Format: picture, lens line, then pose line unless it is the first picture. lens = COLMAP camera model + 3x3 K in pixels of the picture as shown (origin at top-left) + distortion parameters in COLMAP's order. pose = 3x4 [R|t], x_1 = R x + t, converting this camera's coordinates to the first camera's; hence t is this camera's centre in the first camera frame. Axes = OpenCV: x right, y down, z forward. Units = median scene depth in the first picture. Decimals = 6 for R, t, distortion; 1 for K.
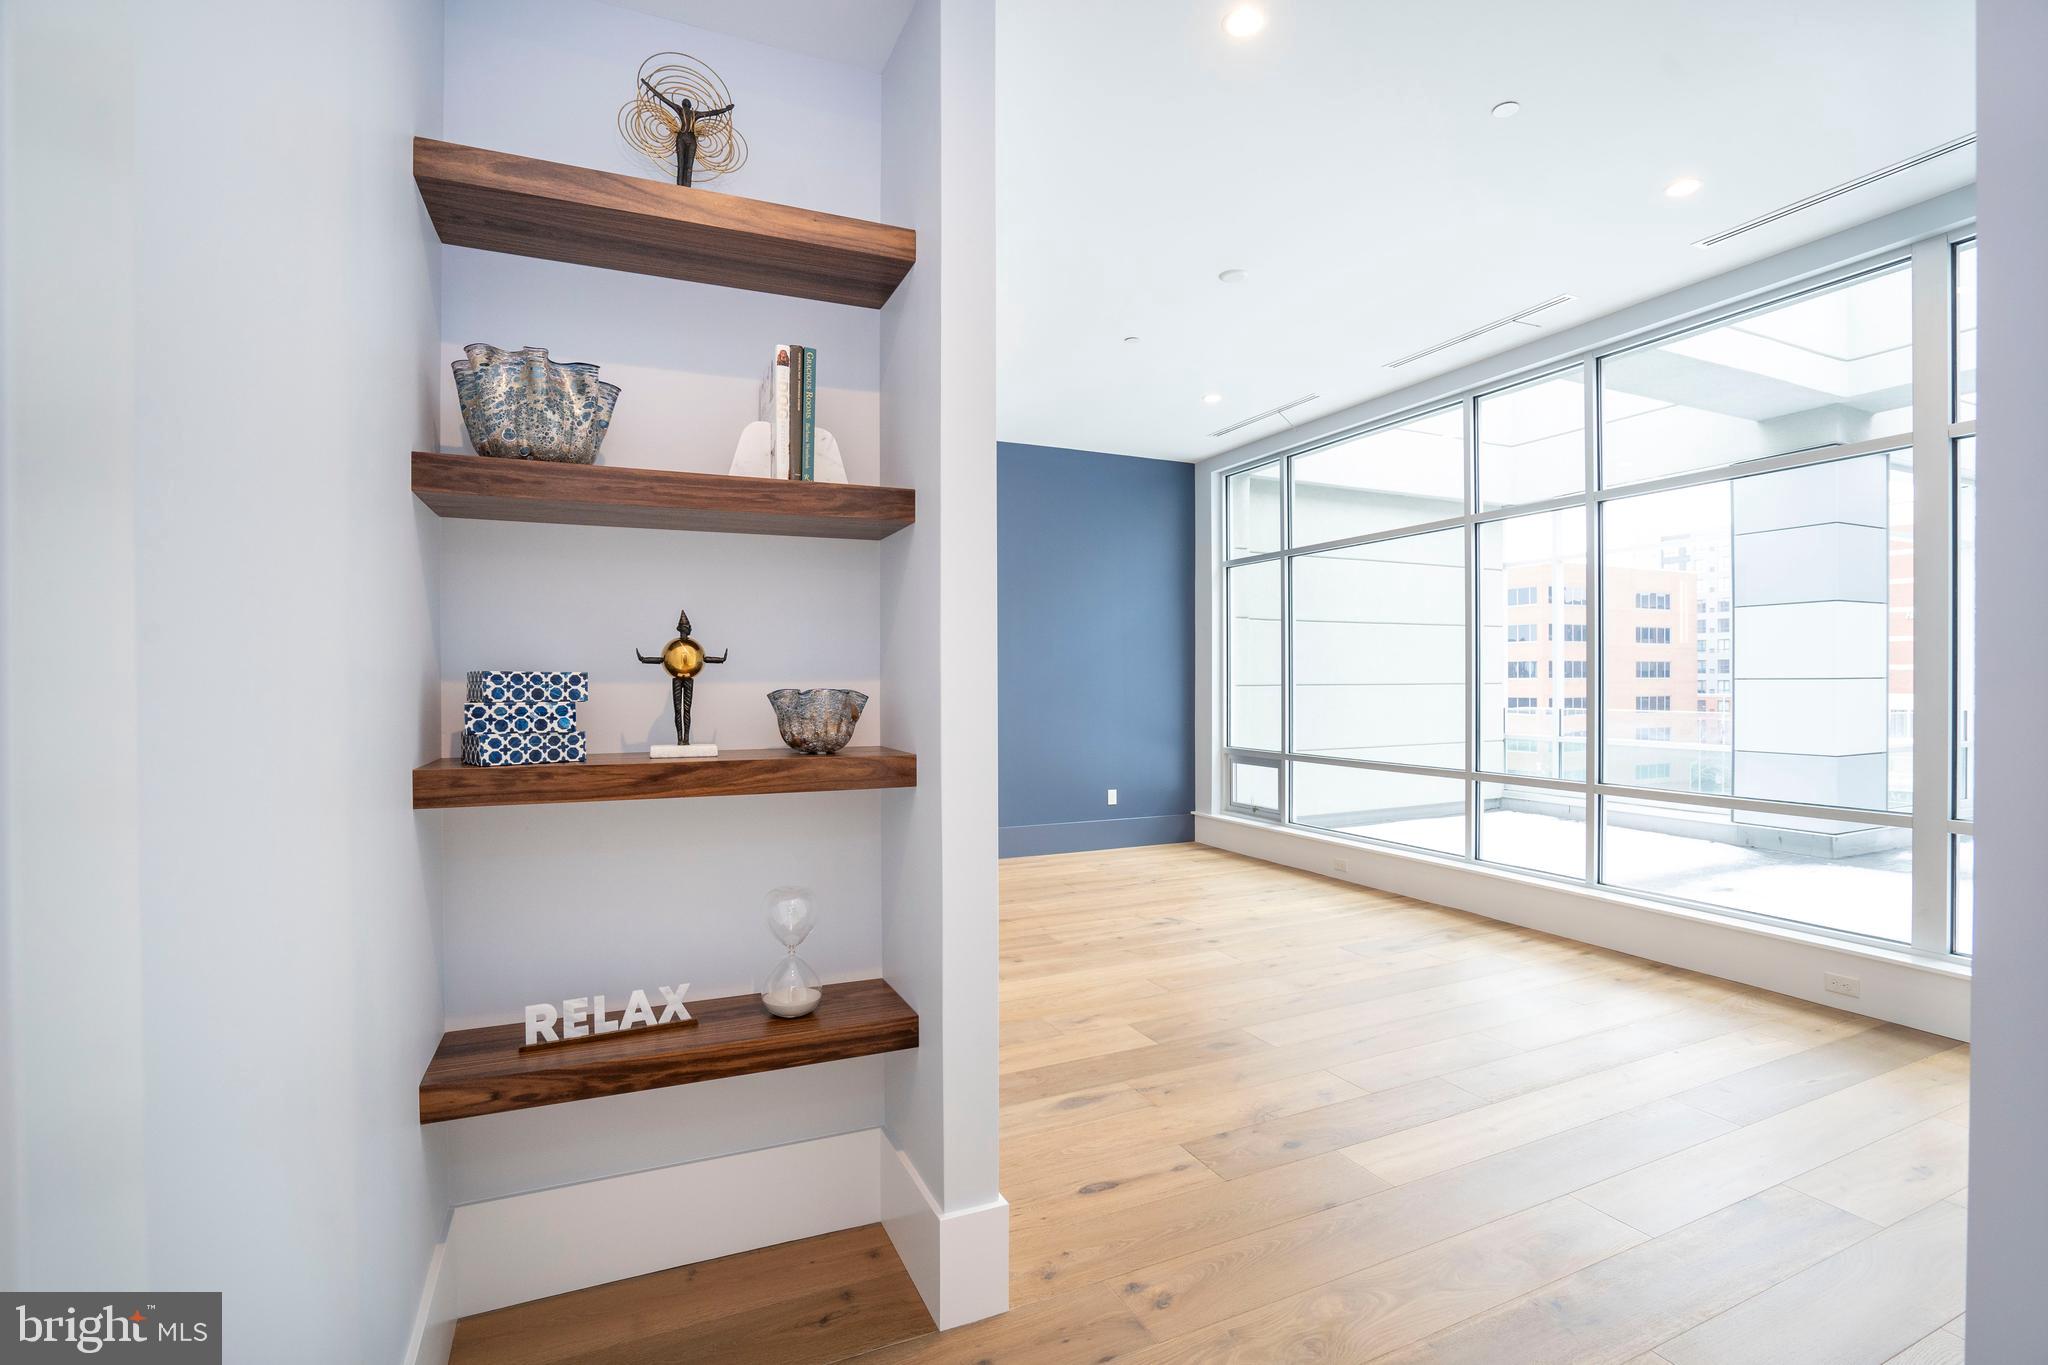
lens RADIAL K [[937.5, 0, 1013.9], [0, 937.5, 679.3], [0, 0, 1]] dist [-0.037836, 0.000895]
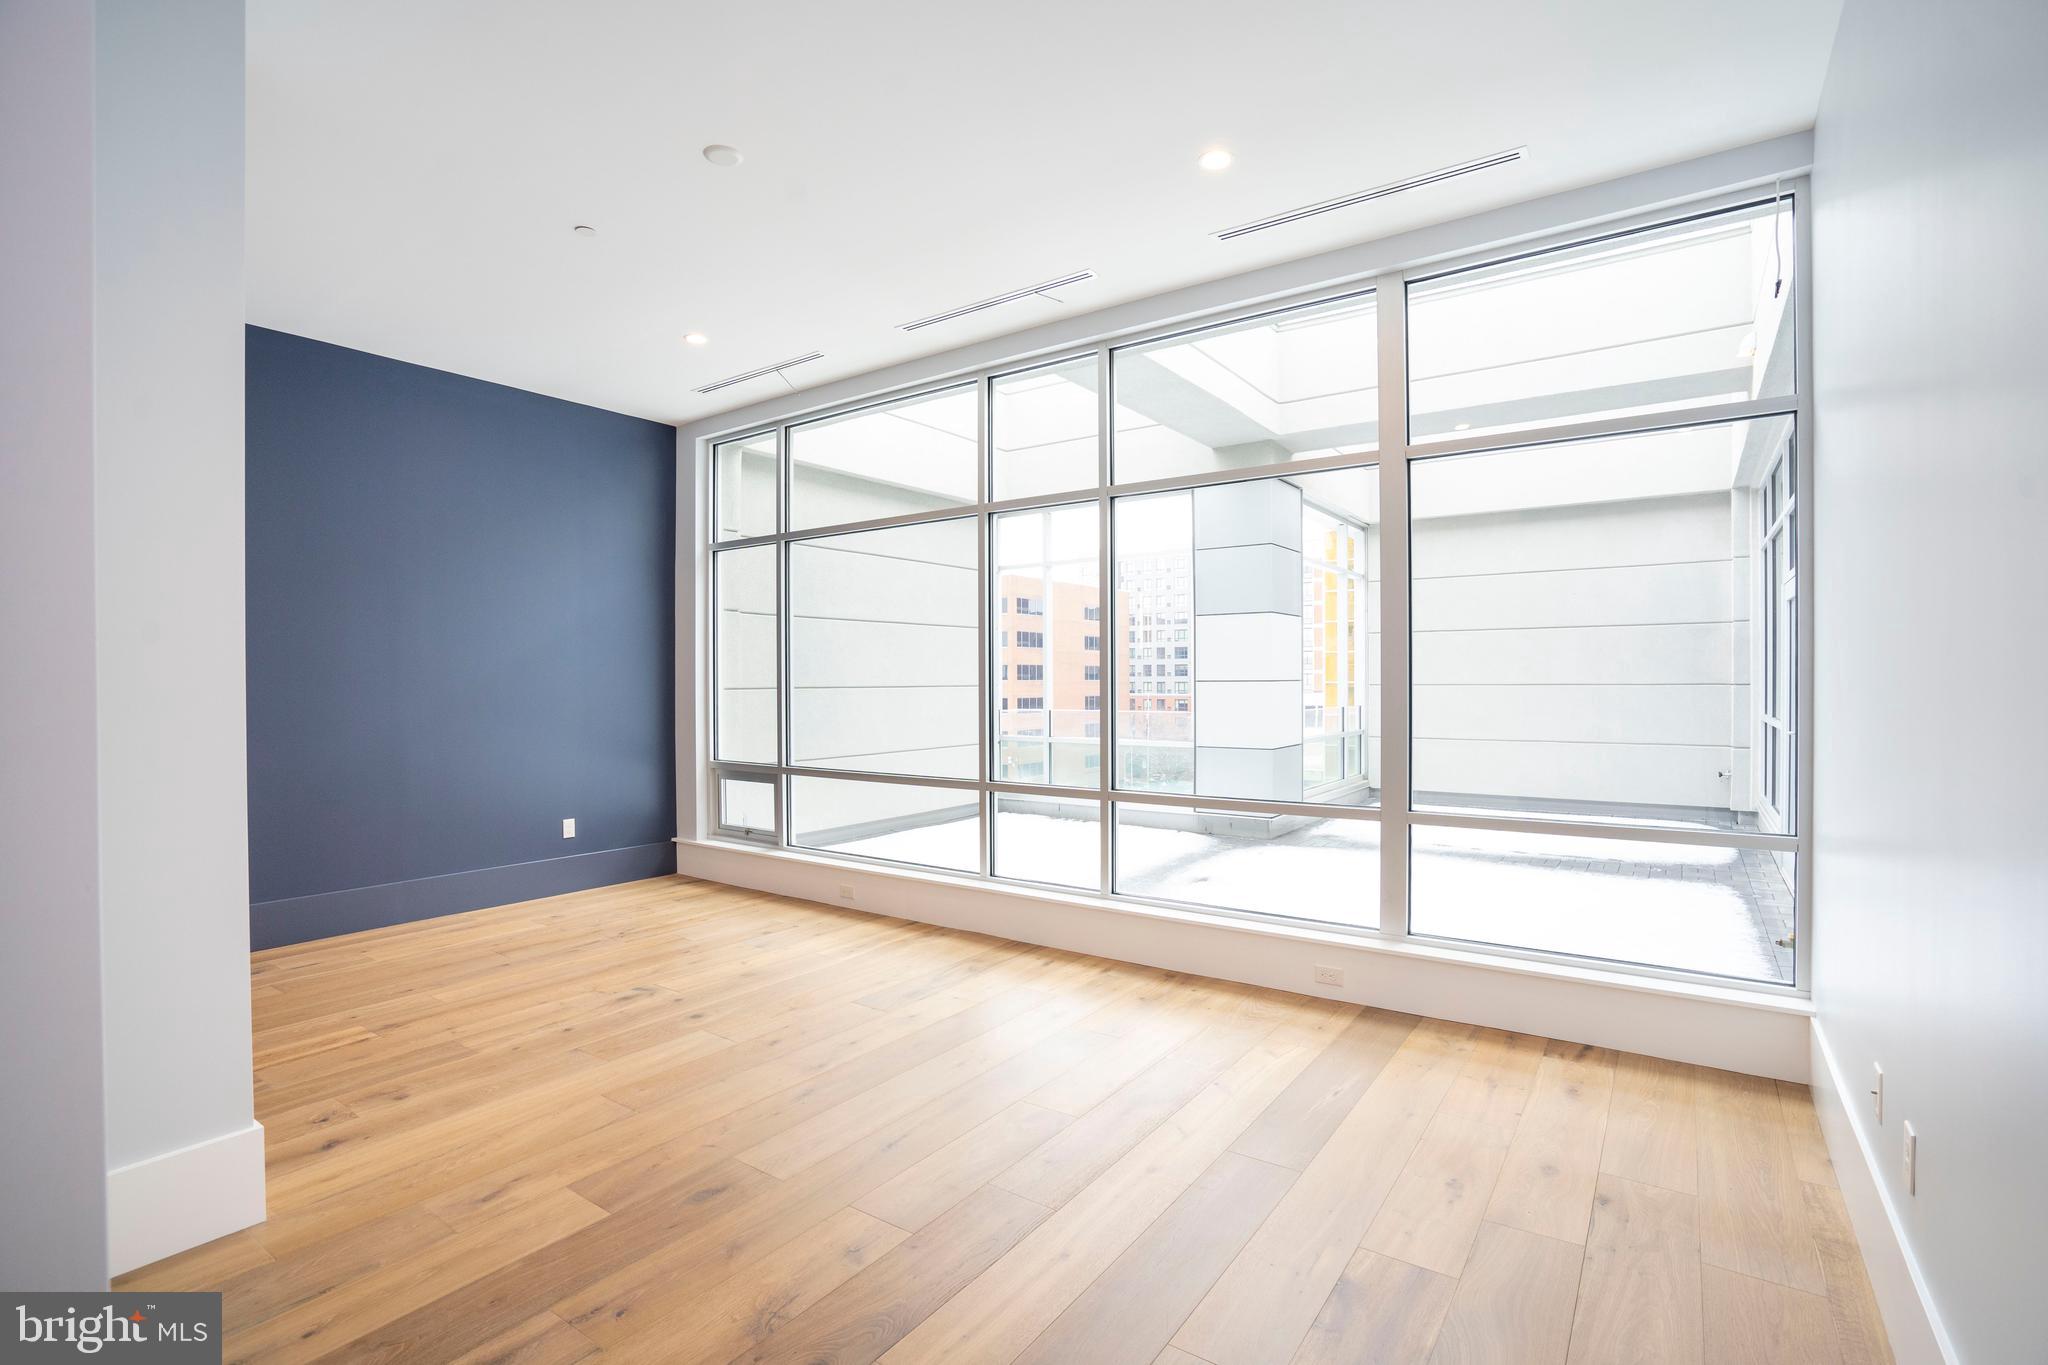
lens RADIAL K [[937.5, 0, 1033.9], [0, 937.5, 680.9], [0, 0, 1]] dist [-0.037836, 0.000895]
pose [[0.850714, -0.001290, 0.525628, 0.028948], [0.002202, 0.999997, -0.001110, 0.000605], [-0.525625, 0.002101, 0.850714, 0.123380]]
